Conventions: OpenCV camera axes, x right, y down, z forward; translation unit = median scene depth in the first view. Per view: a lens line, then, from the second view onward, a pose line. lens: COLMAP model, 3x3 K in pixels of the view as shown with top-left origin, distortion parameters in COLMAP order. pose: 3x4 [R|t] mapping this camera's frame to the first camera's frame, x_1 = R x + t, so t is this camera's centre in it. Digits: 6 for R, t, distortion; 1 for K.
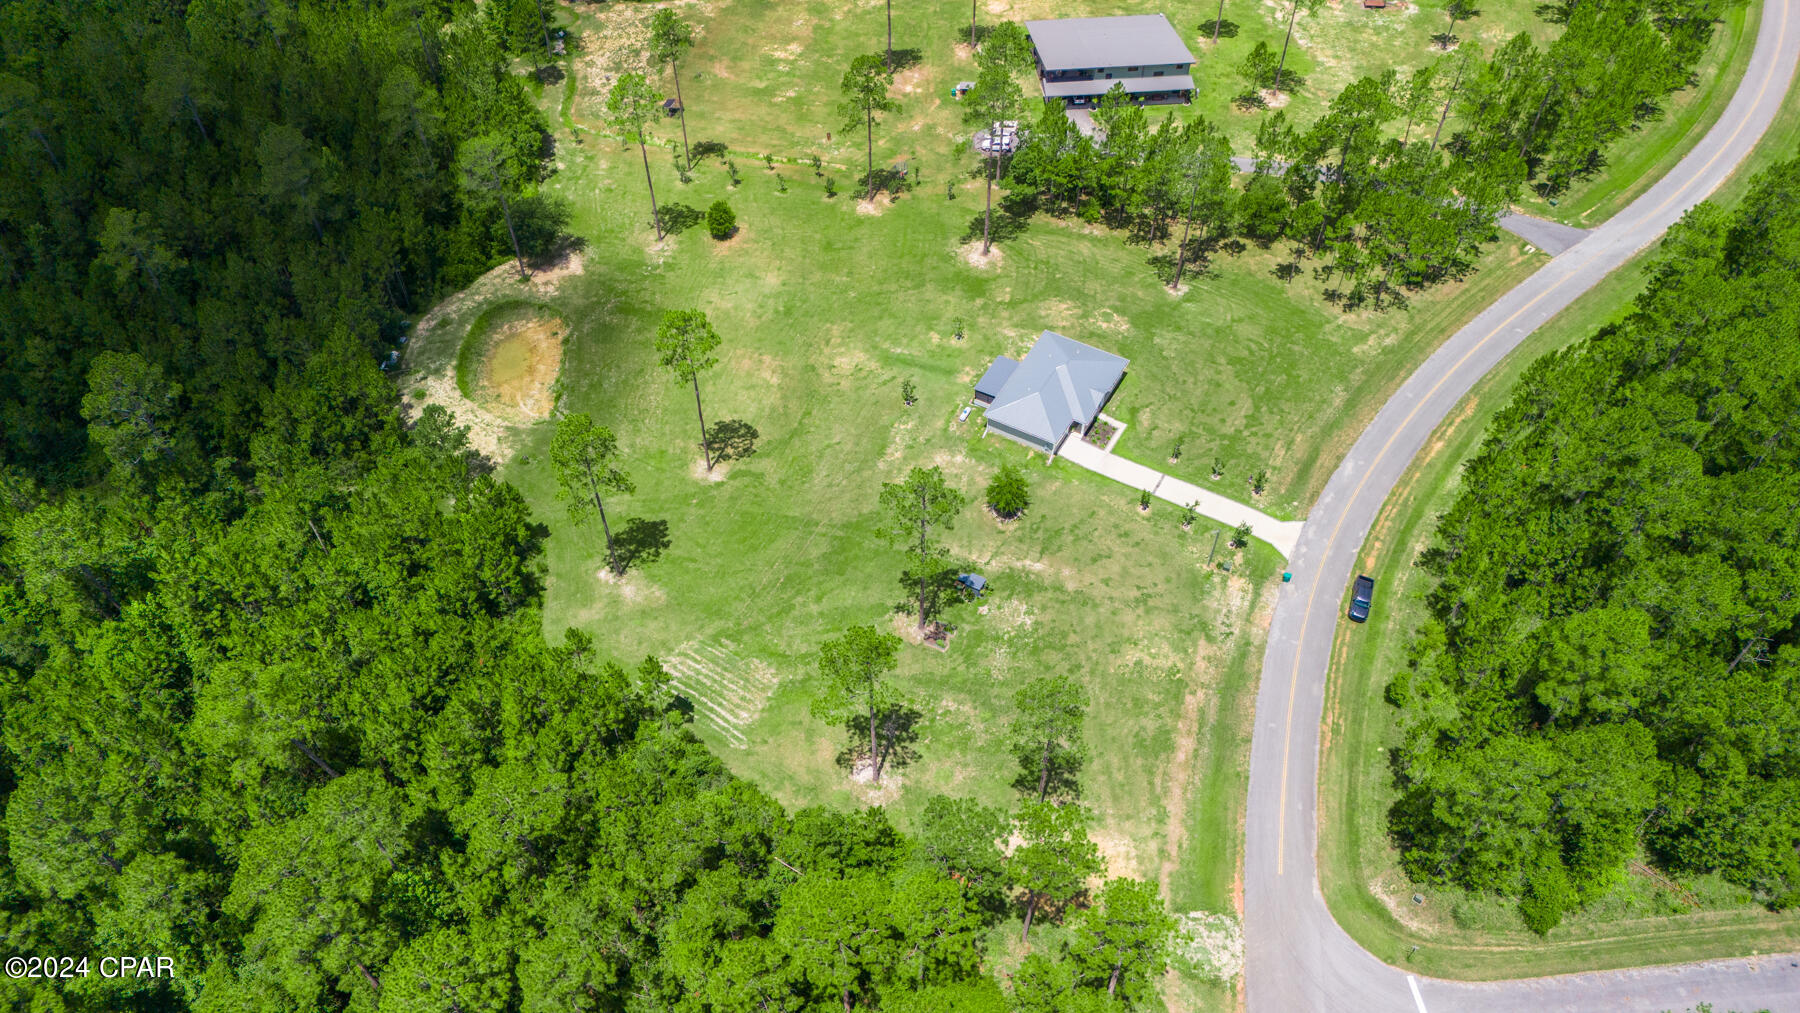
lens RADIAL K [[1334.2, 0, 897.0], [0, 1334.2, 496.8], [0, 0, 1]] dist [0.074622, -0.073438]
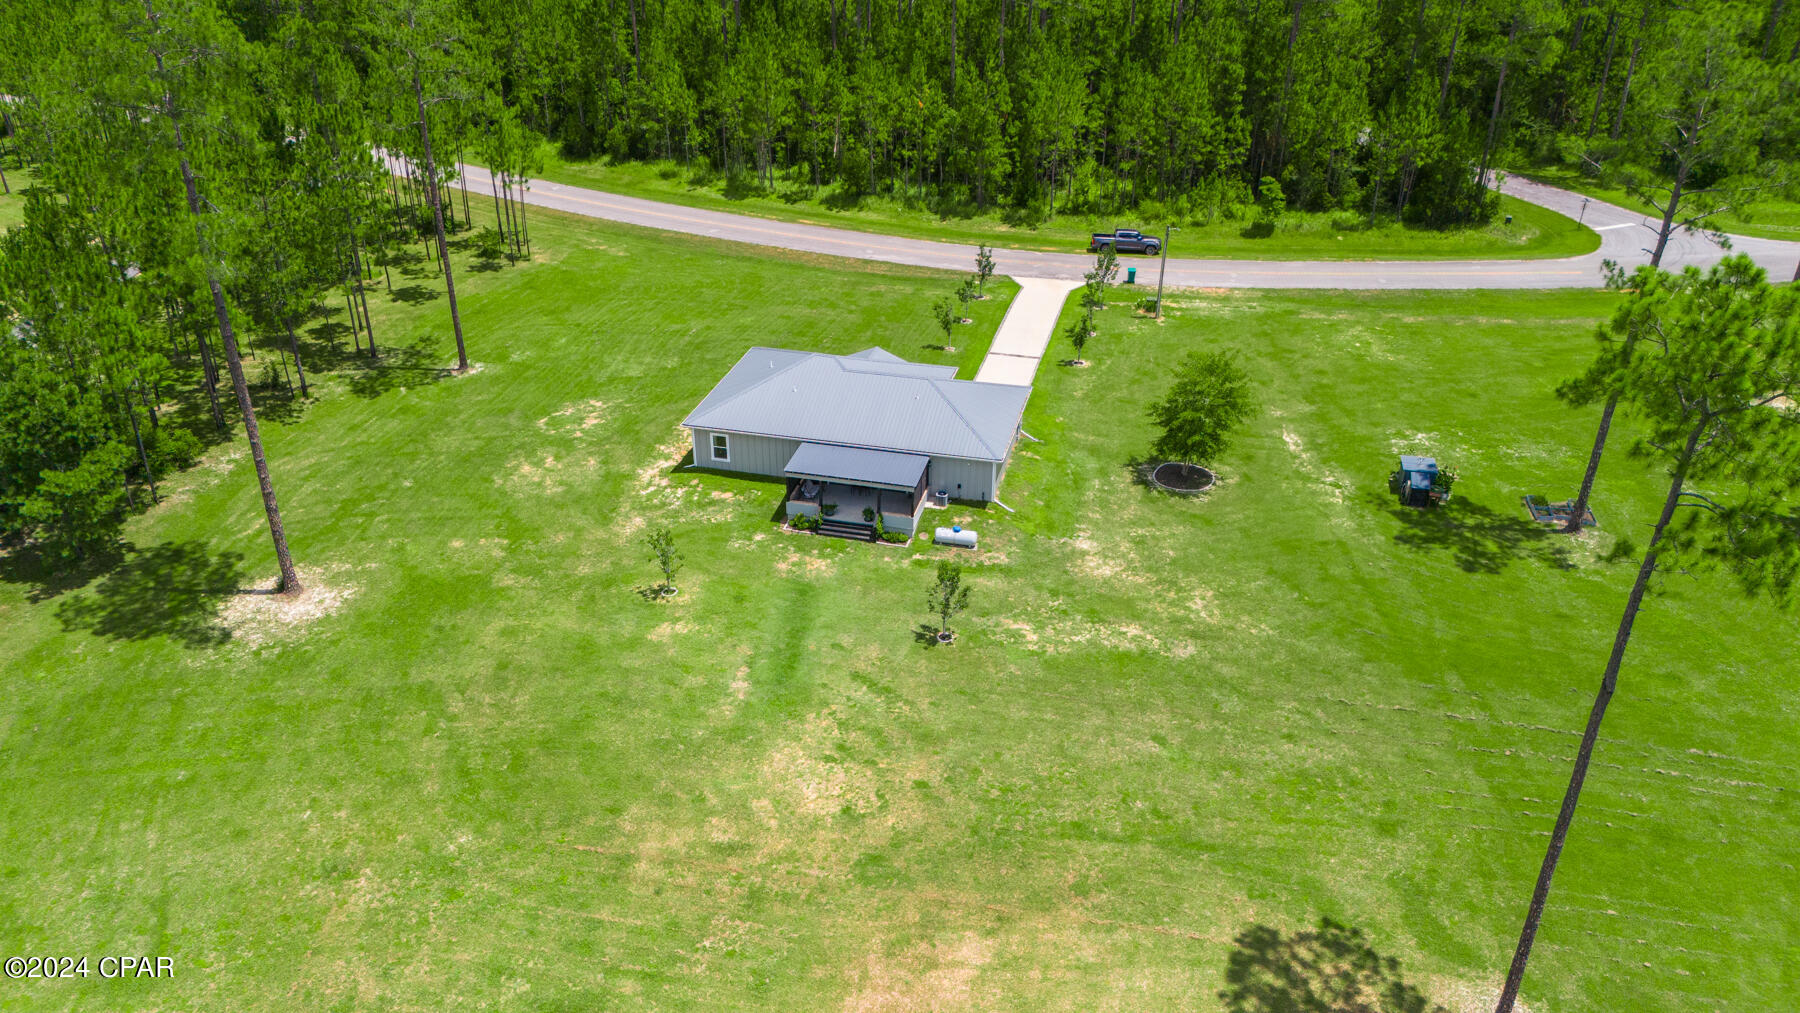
lens RADIAL K [[1317.5, 0, 896.2], [0, 1317.5, 500.4], [0, 0, 1]] dist [0.137769, -0.298775]
pose [[-0.269043, -0.458919, 0.846764, -0.283689], [0.728318, 0.478342, 0.490655, -0.283657], [-0.630214, 0.748720, 0.205545, 0.945287]]
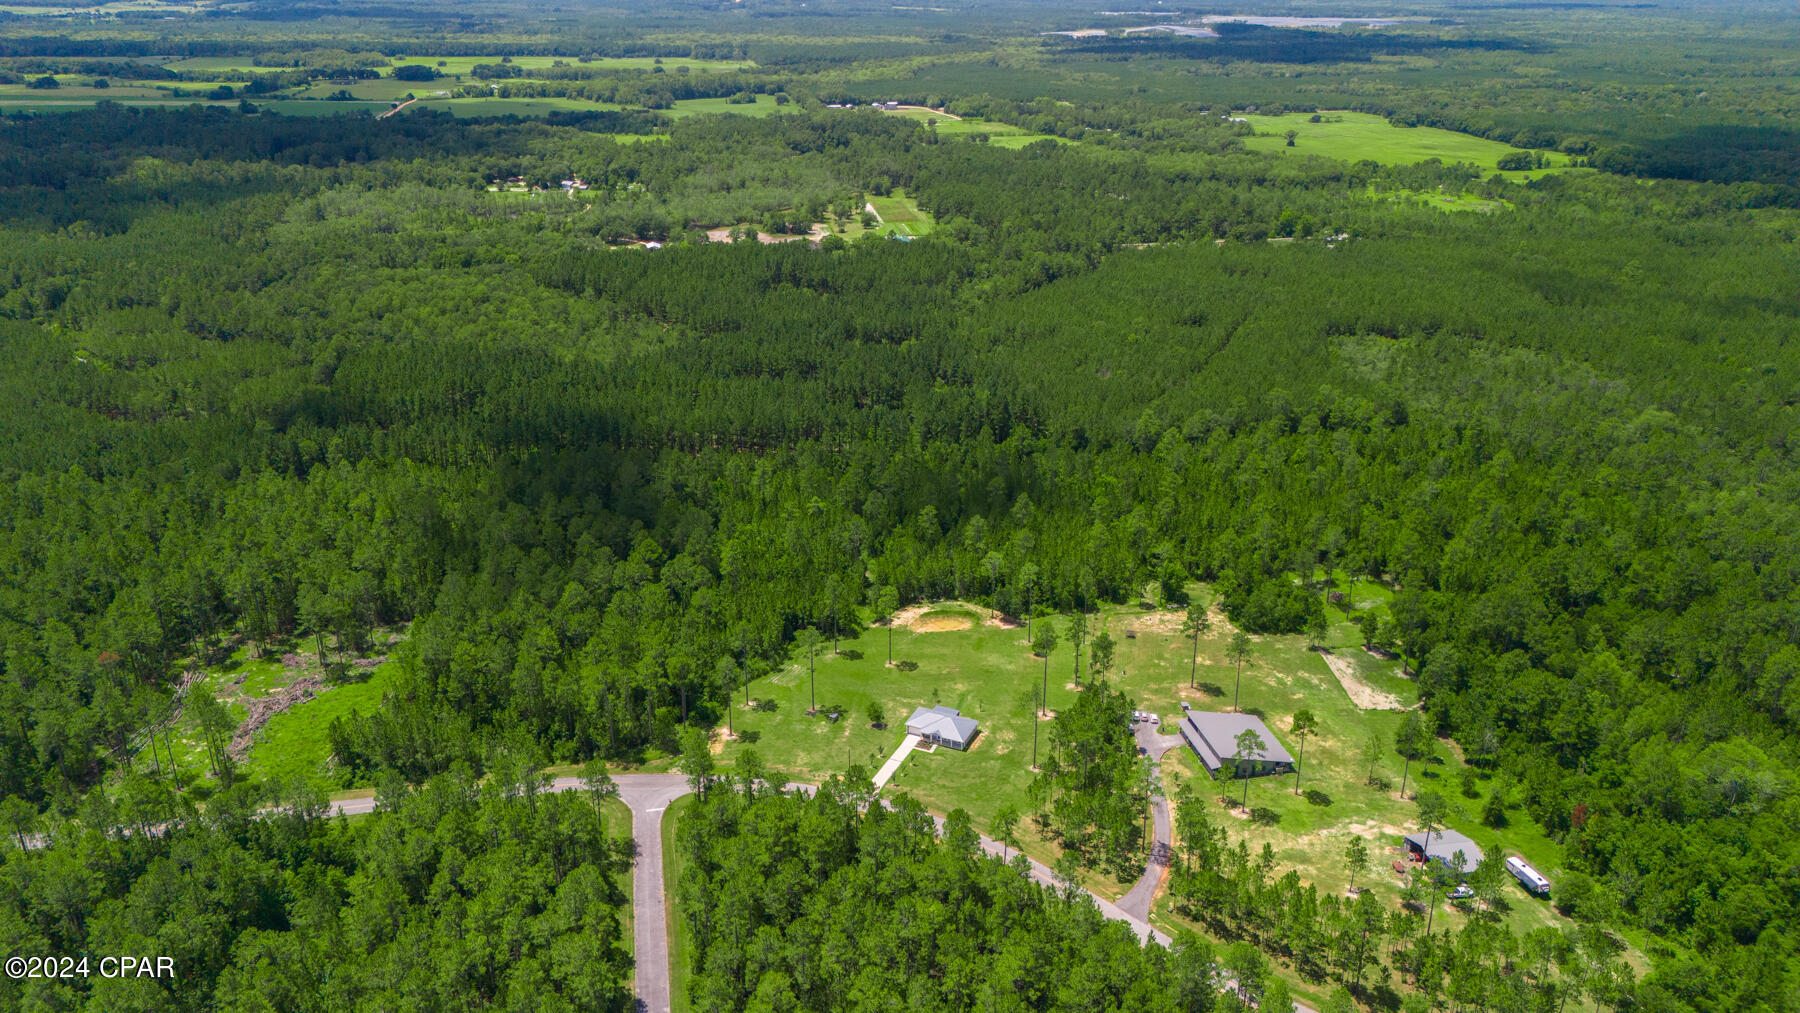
lens RADIAL K [[1309.9, 0, 892.2], [0, 1309.9, 505.9], [0, 0, 1]] dist [0.141690, -0.397486]
pose [[0.092317, 0.371313, -0.923907, 1.988265], [-0.757971, 0.627922, 0.176621, -0.633412], [0.645723, 0.683989, 0.339413, -0.016415]]
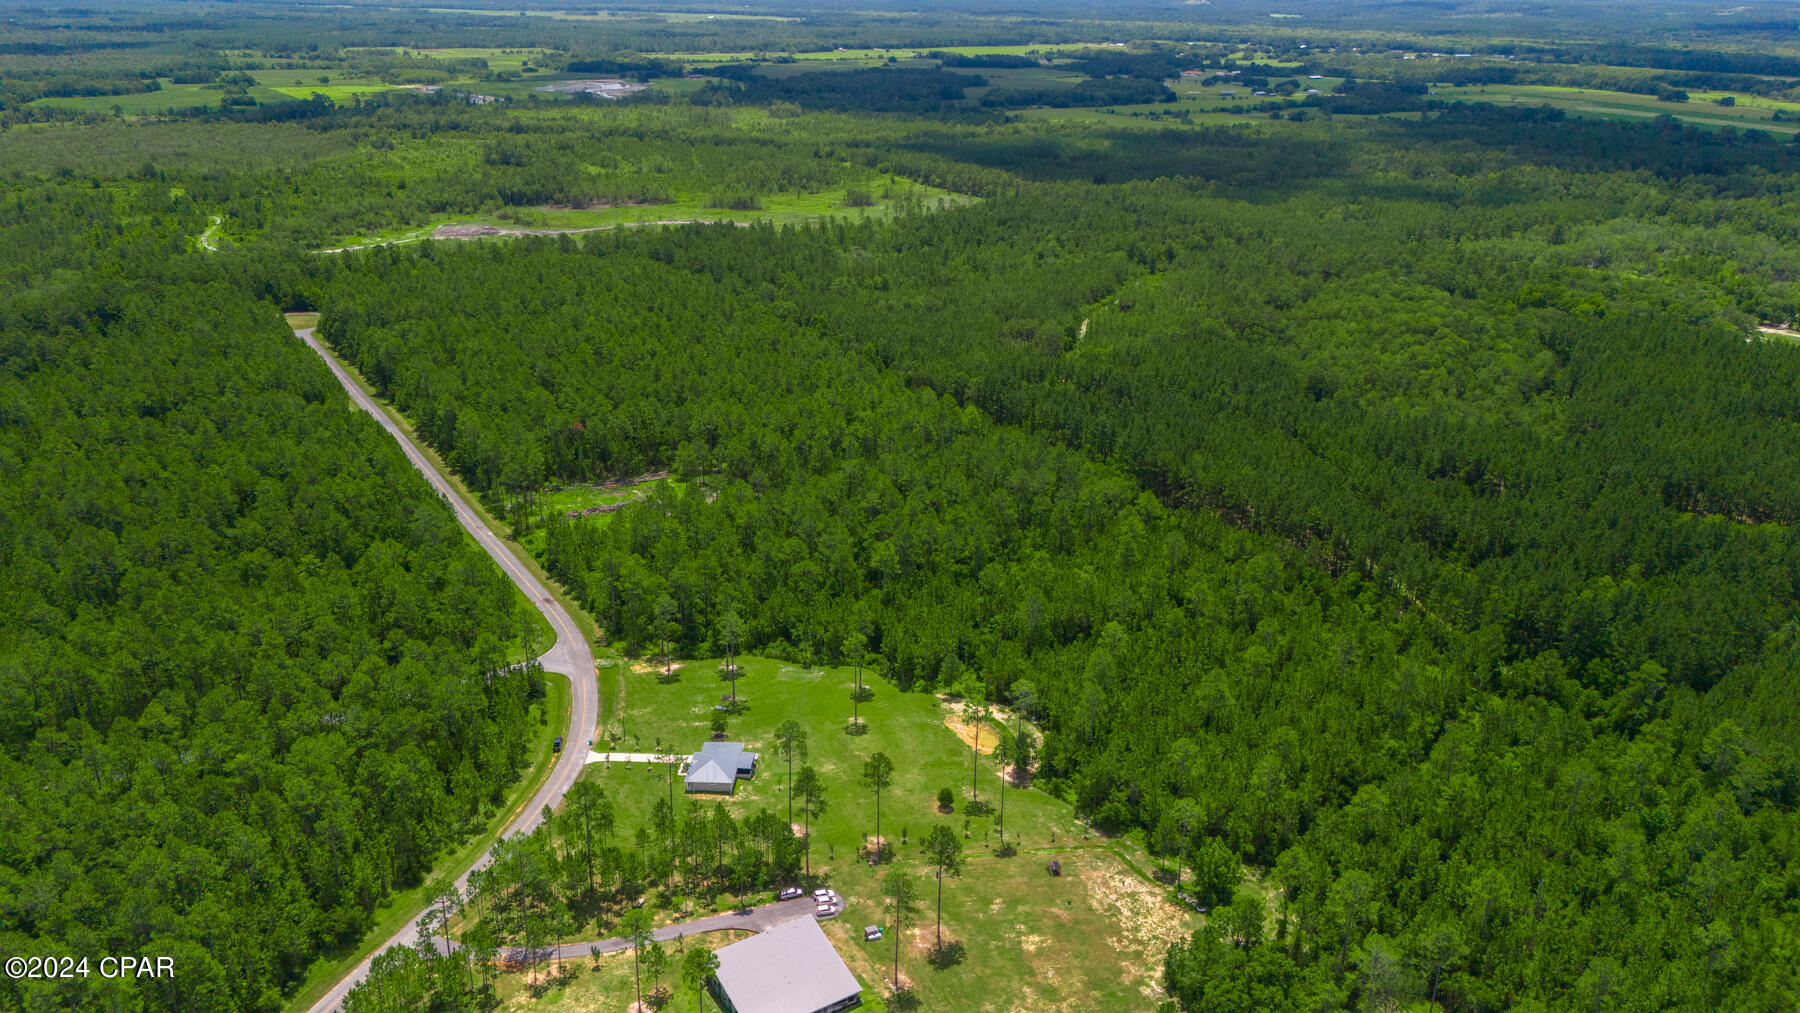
lens RADIAL K [[1319.9, 0, 895.7], [0, 1319.9, 509.5], [0, 0, 1]] dist [0.071307, -0.081439]
pose [[-0.890867, 0.160429, -0.424993, 0.668524], [-0.351804, 0.348216, 0.868895, -2.051558], [0.287385, 0.923584, -0.253774, 1.253557]]
